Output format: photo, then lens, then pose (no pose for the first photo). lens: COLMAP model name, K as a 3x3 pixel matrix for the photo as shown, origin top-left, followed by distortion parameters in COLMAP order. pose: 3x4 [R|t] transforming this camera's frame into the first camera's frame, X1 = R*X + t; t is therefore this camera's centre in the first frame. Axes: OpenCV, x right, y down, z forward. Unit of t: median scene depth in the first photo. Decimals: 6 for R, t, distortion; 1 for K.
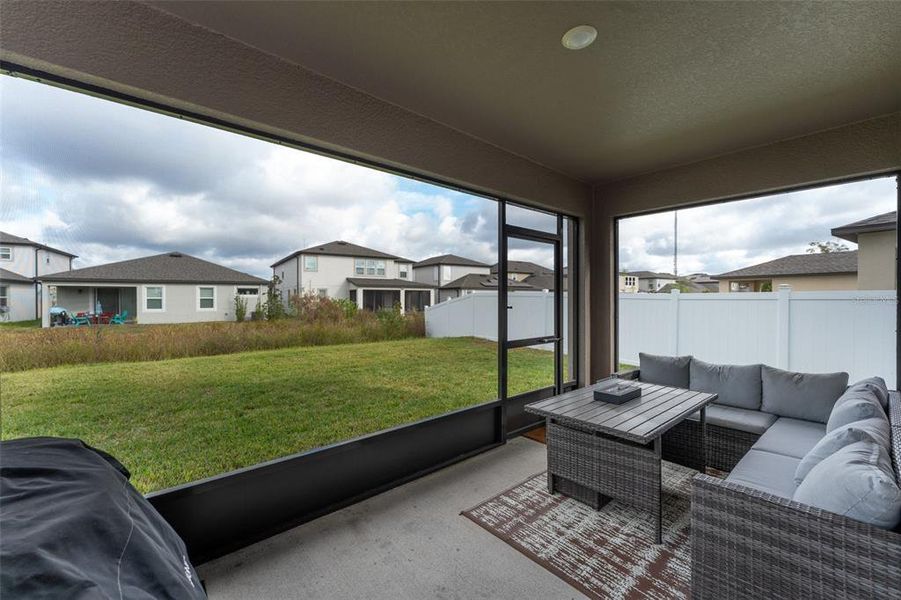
lens RADIAL K [[367.4, 0, 446.7], [0, 367.4, 302.9], [0, 0, 1]] dist [-0.001695, -0.000208]
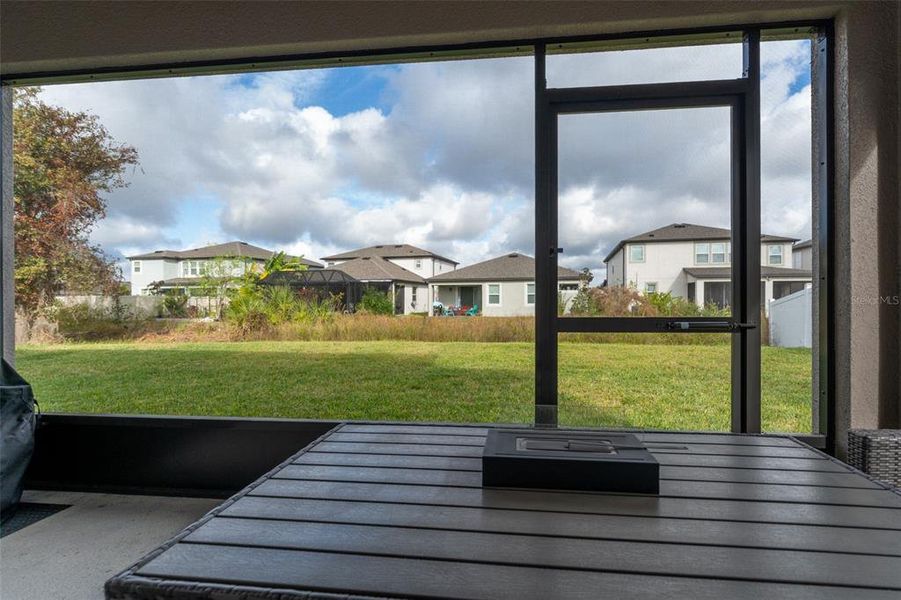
lens RADIAL K [[408.5, 0, 482.3], [0, 408.5, 300.2], [0, 0, 1]] dist [-0.000017, -0.000073]
pose [[0.699400, -0.001254, -0.714729, 0.080436], [-0.004804, 0.999968, -0.006455, 0.013432], [0.714714, 0.007948, 0.699371, 0.083916]]
